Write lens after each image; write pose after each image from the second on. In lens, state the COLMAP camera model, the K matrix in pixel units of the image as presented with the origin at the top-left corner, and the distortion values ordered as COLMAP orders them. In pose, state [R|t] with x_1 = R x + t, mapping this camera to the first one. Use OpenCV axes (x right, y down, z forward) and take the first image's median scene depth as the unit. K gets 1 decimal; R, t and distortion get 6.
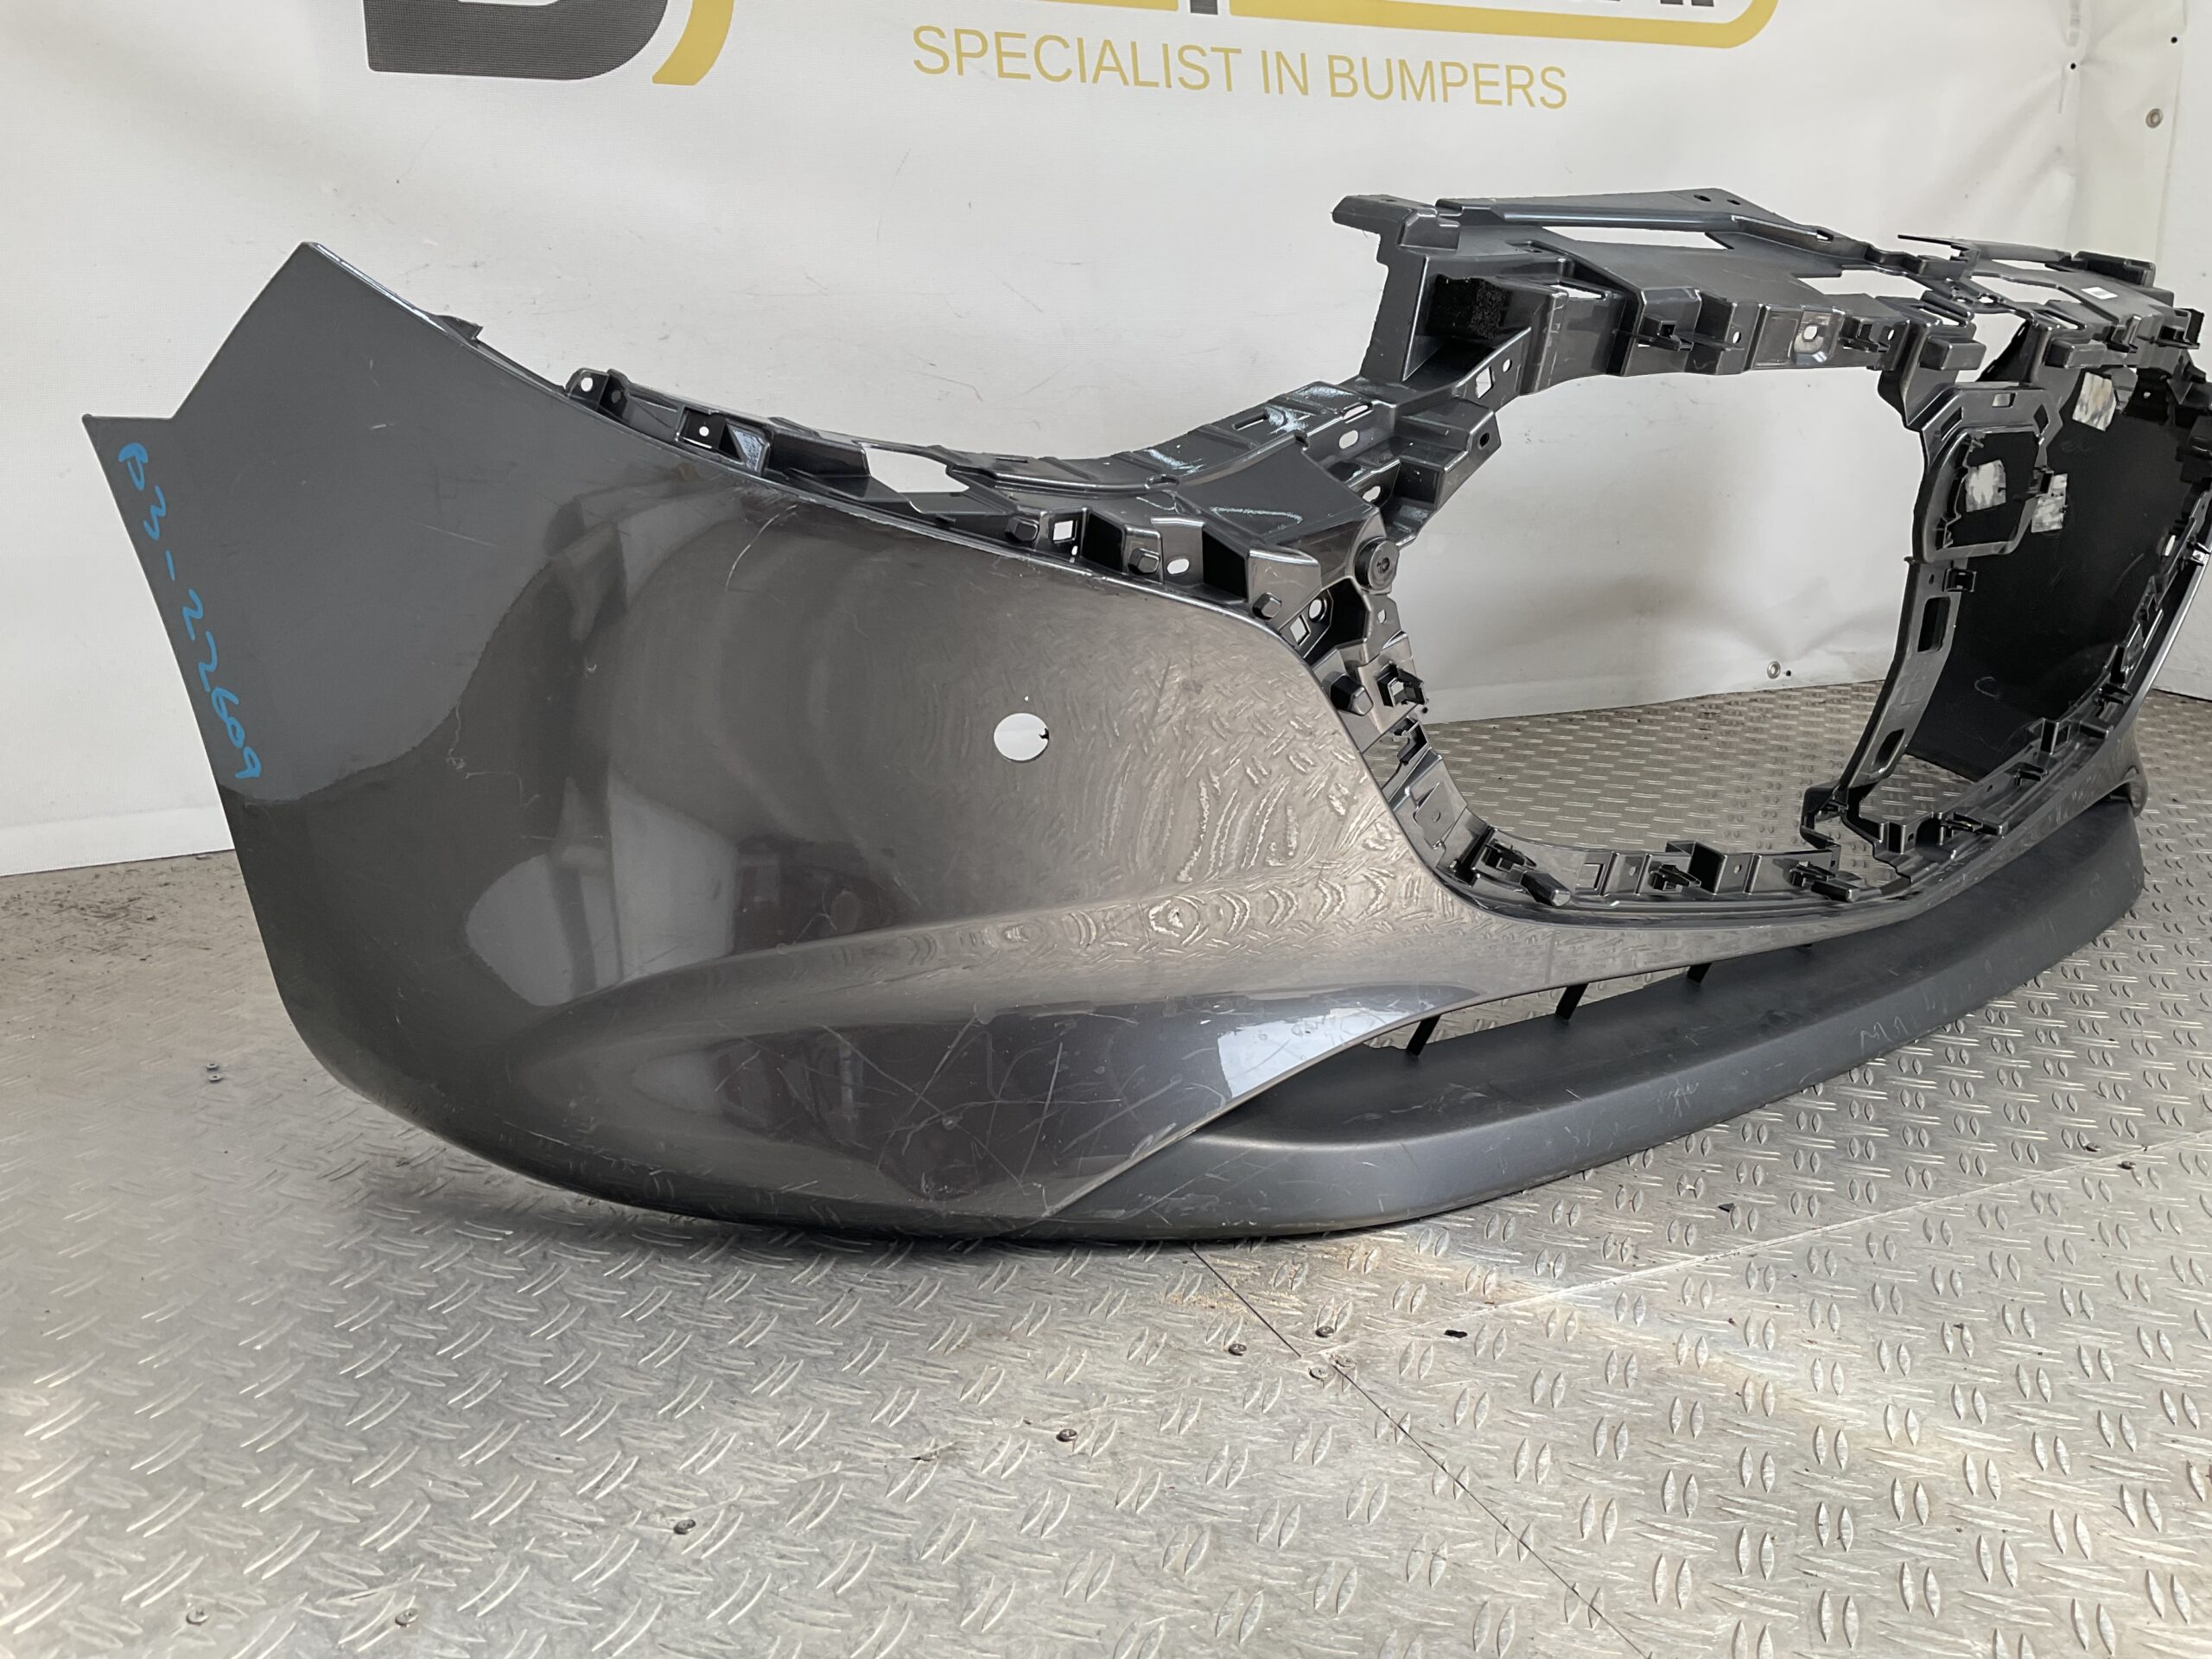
lens RADIAL K [[1843.7, 0, 1100.8], [0, 1843.7, 837.3], [0, 0, 1]] dist [0.070050, -0.135979]
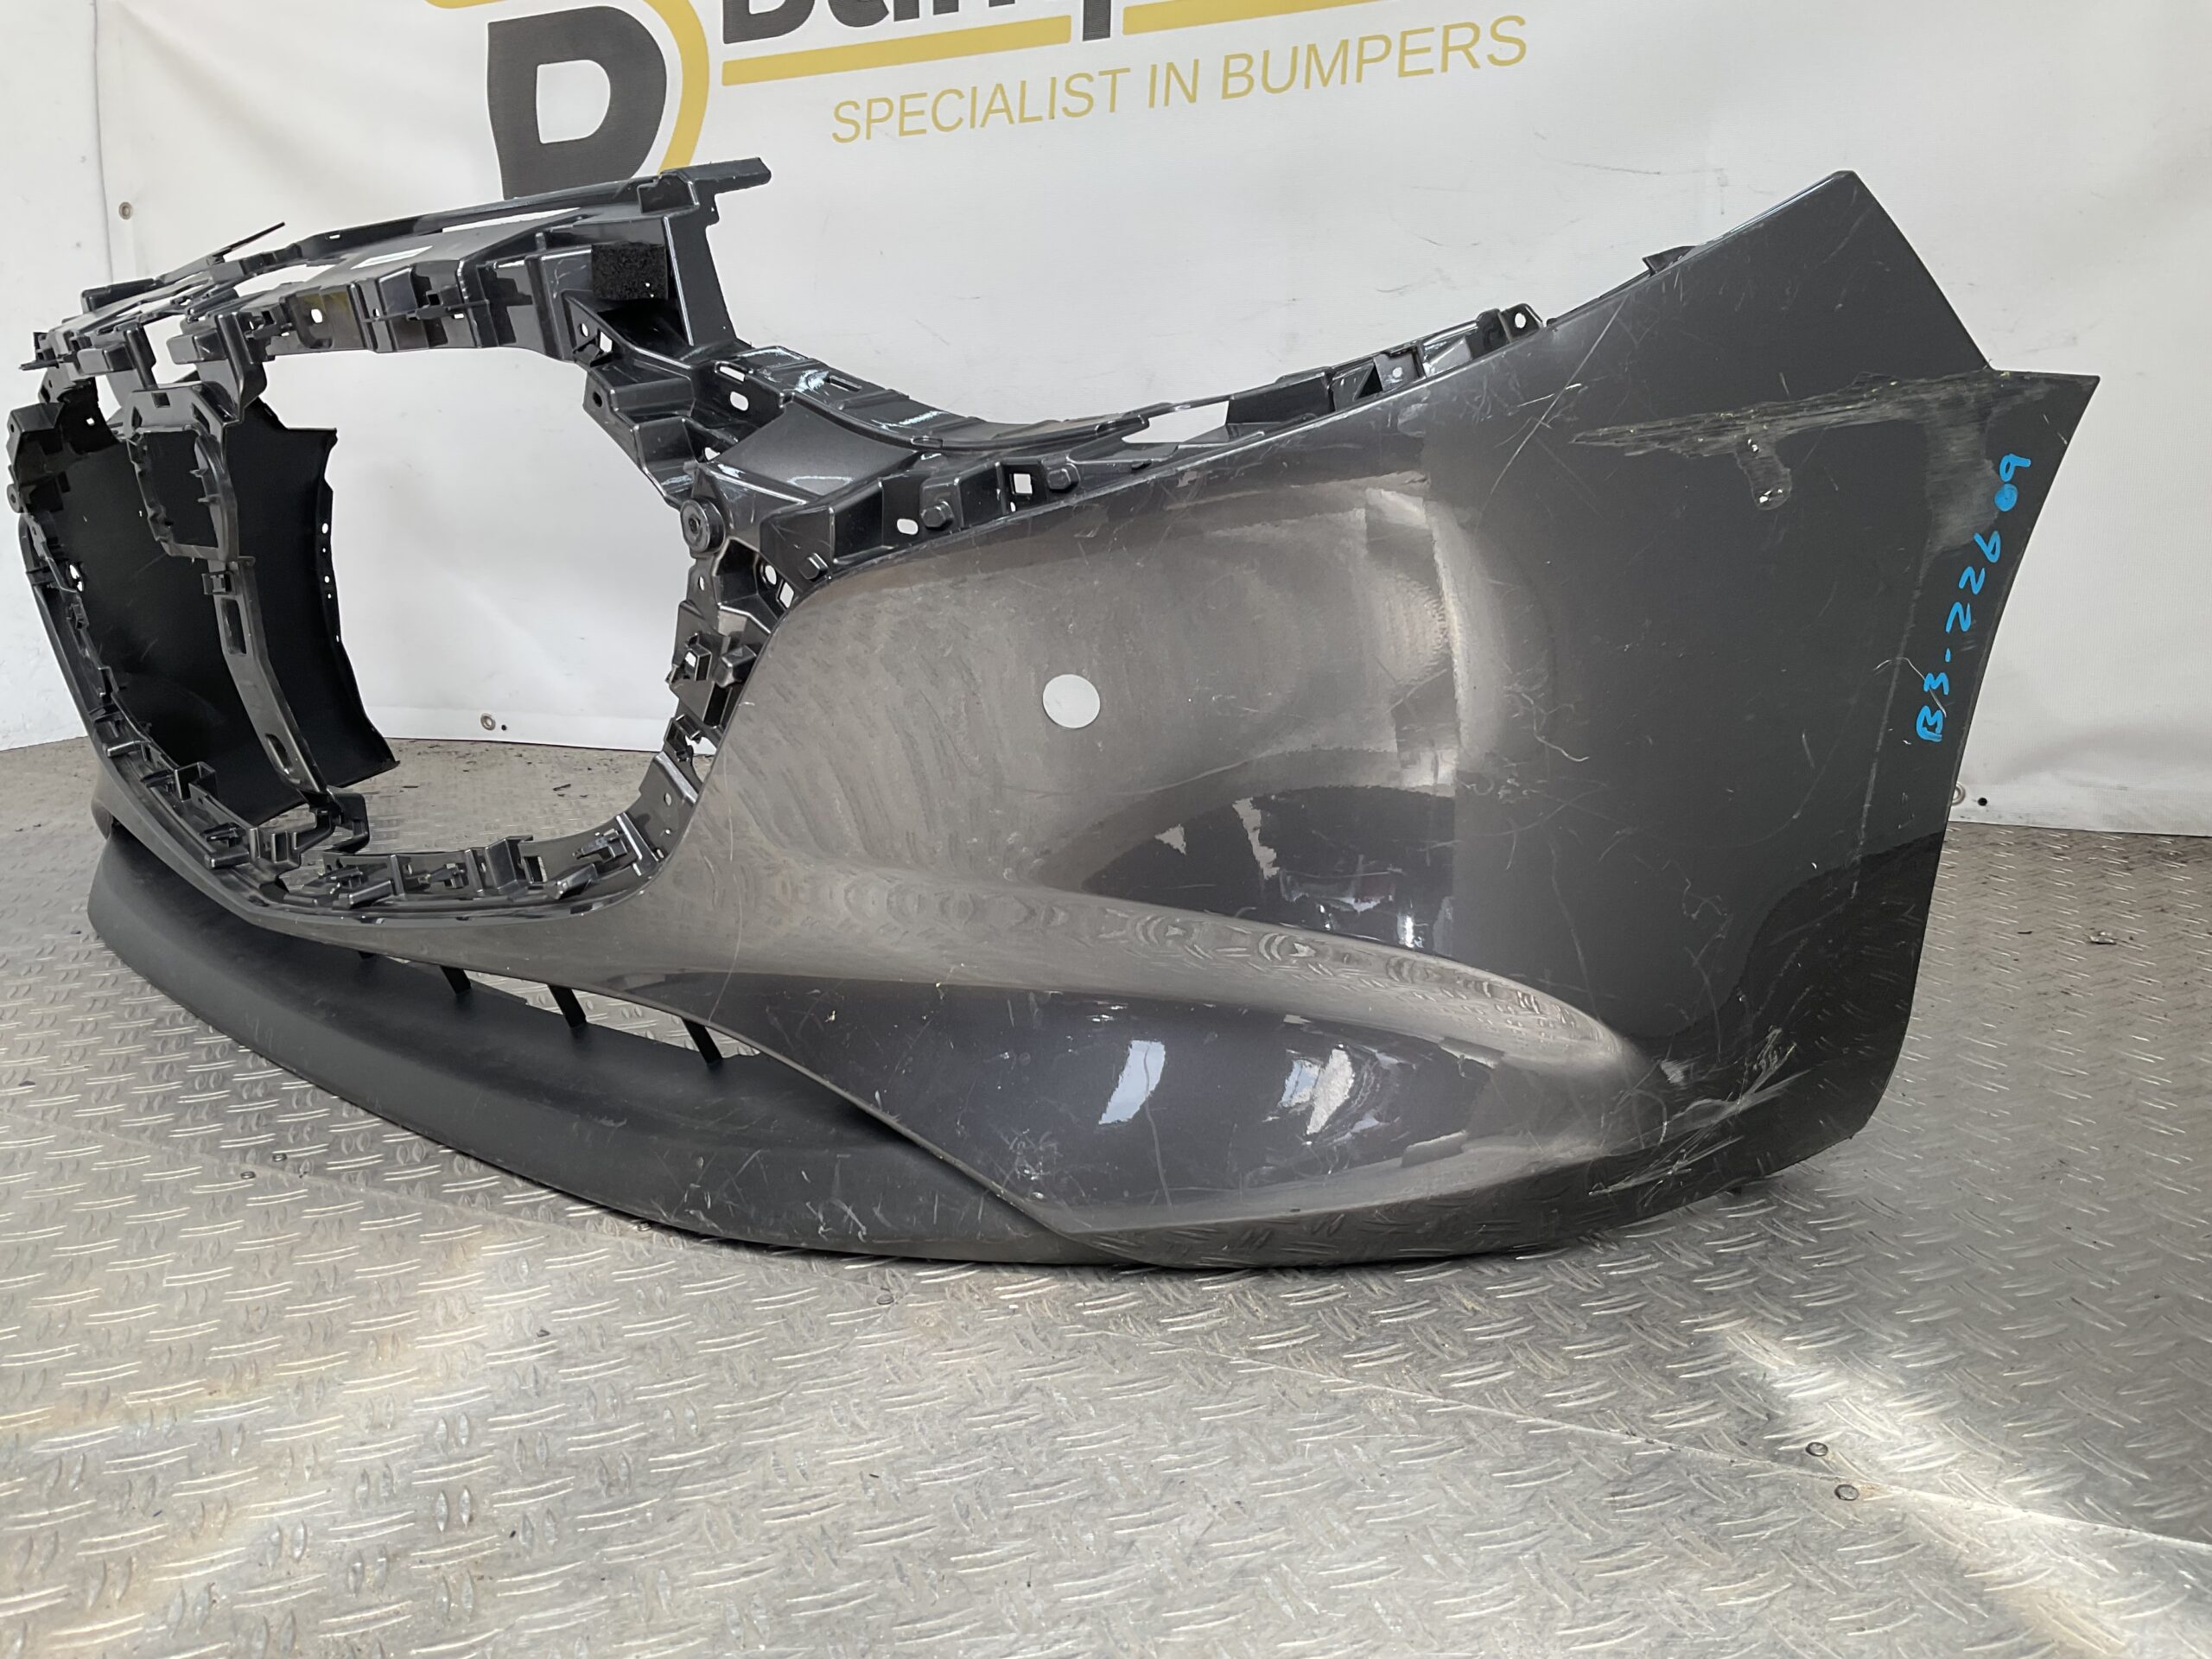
lens RADIAL K [[1843.7, 0, 1104.1], [0, 1843.7, 816.7], [0, 0, 1]] dist [0.070050, -0.135979]
pose [[0.653941, 0.140764, -0.743335, 1.542573], [-0.156497, 0.986456, 0.049127, -0.140842], [0.740182, 0.084204, 0.667113, 0.659248]]
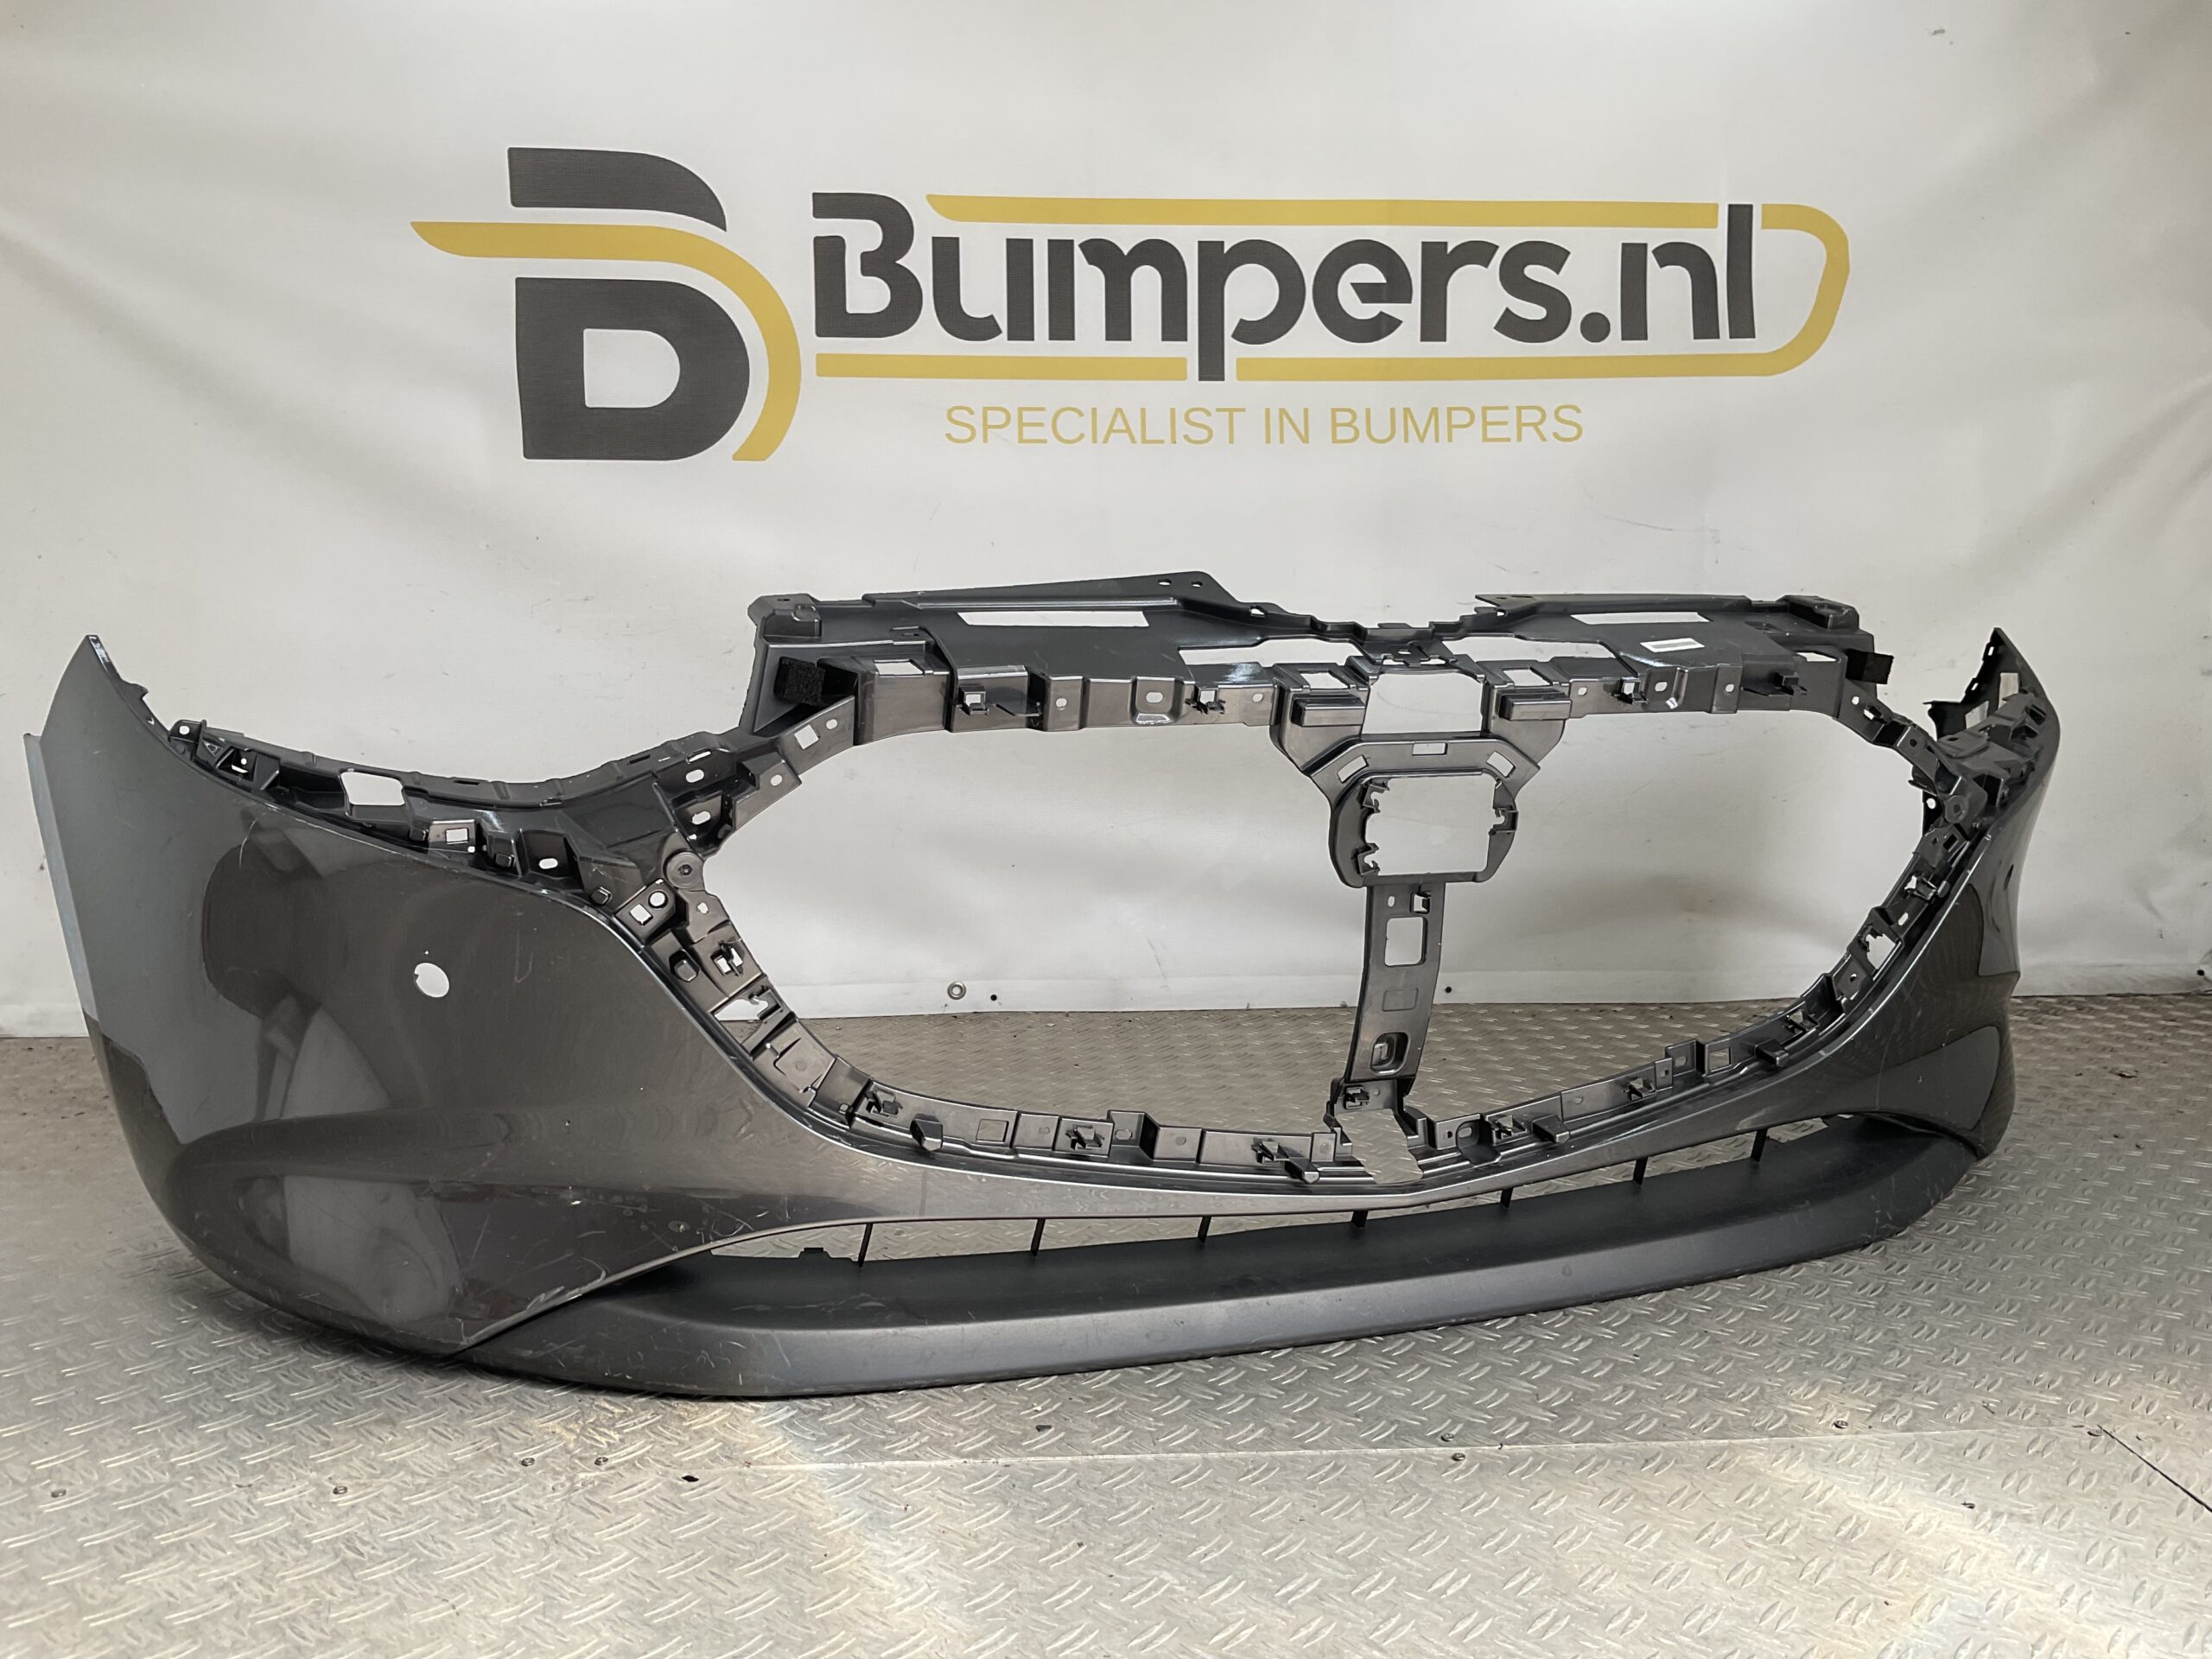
lens RADIAL K [[1843.7, 0, 1092.9], [0, 1843.7, 824.1], [0, 0, 1]] dist [0.070050, -0.135979]
pose [[0.937808, 0.040906, -0.344735, 0.711153], [-0.087804, 0.988695, -0.121541, -0.034796], [0.335866, 0.144252, 0.930798, -0.121550]]
